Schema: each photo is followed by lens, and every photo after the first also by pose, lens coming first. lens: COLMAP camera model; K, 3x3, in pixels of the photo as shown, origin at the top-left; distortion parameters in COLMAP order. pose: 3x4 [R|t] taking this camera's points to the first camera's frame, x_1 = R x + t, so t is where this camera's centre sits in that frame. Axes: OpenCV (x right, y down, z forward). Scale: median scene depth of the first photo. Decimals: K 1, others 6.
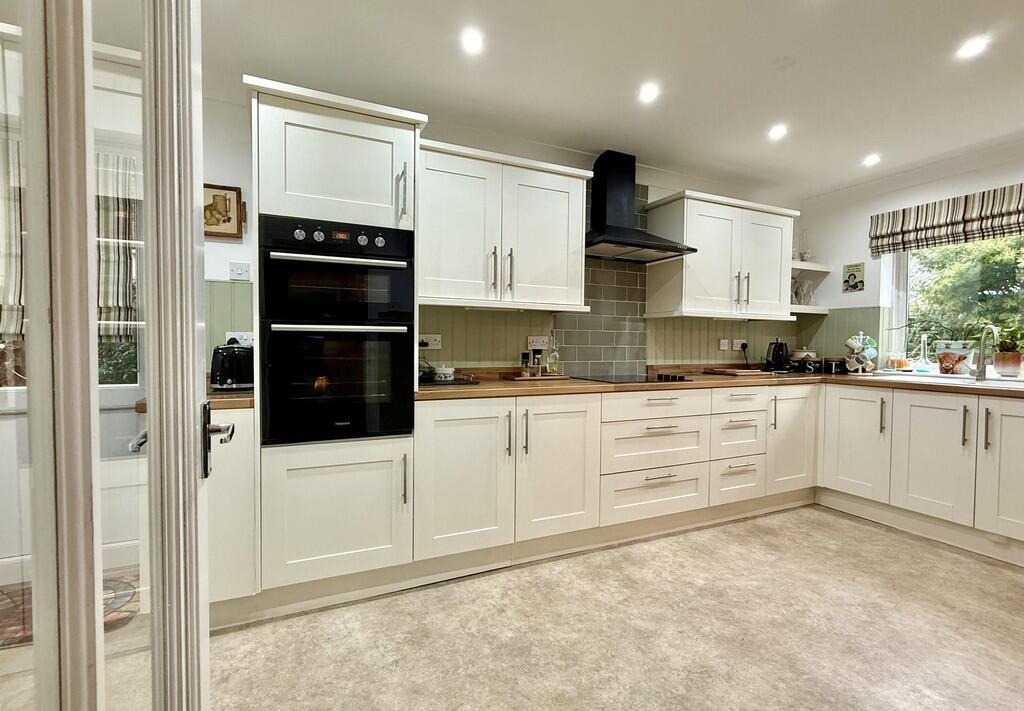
lens RADIAL K [[480.0, 0, 511.3], [0, 480.0, 359.1], [0, 0, 1]] dist [0.001544, 0.000309]
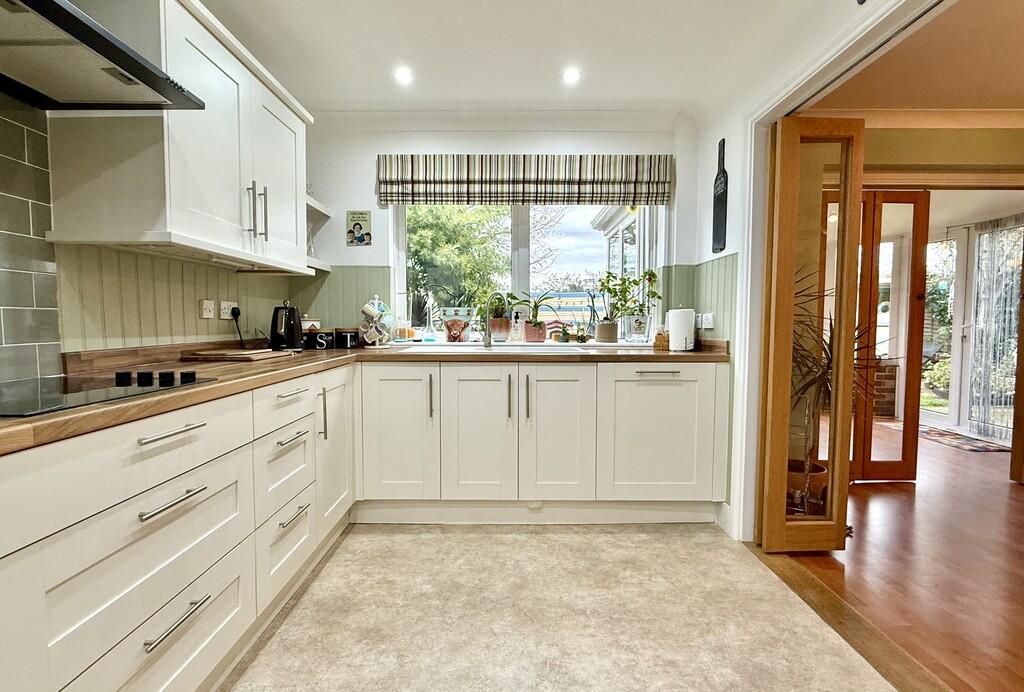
lens RADIAL K [[509.3, 0, 510.3], [0, 509.3, 348.6], [0, 0, 1]] dist [-0.000638, -0.000004]
pose [[0.424302, -0.055640, 0.903810, 0.048509], [0.029804, 0.998428, 0.047473, -0.000874], [-0.905030, 0.006794, 0.425293, 0.539394]]
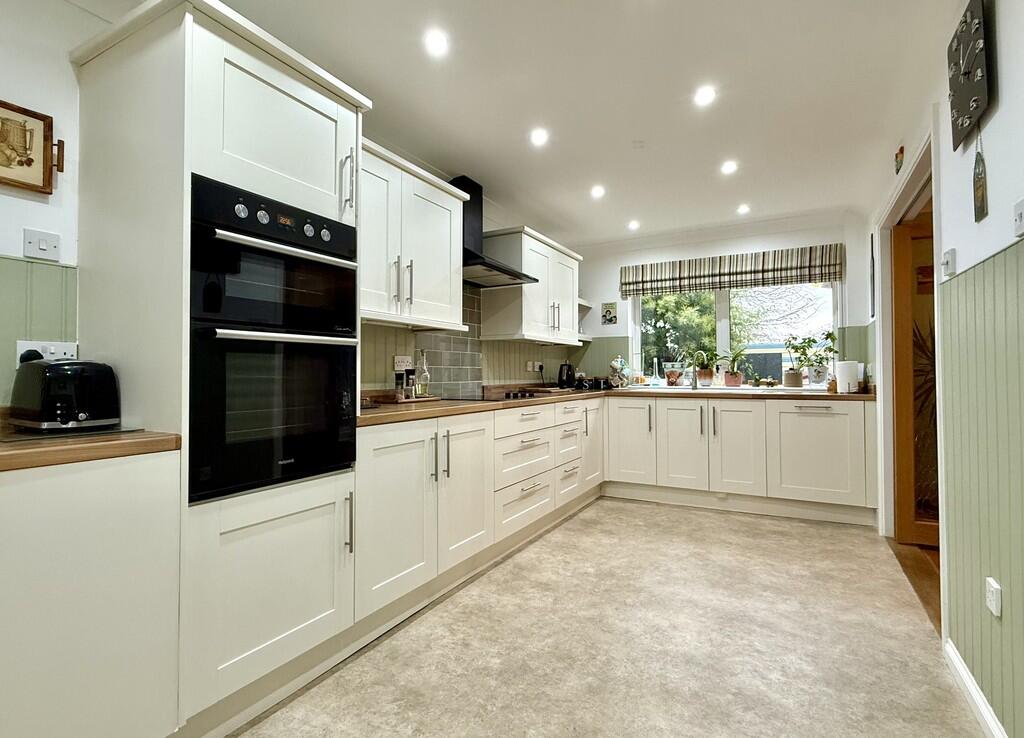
lens RADIAL K [[510.8, 0, 510.8], [0, 510.8, 363.9], [0, 0, 1]] dist [0.002535, 0.000031]
pose [[0.810717, 0.000298, 0.585438, -0.384503], [0.029098, 0.998743, -0.040803, 0.015422], [-0.584715, 0.050115, 0.809689, 0.084232]]
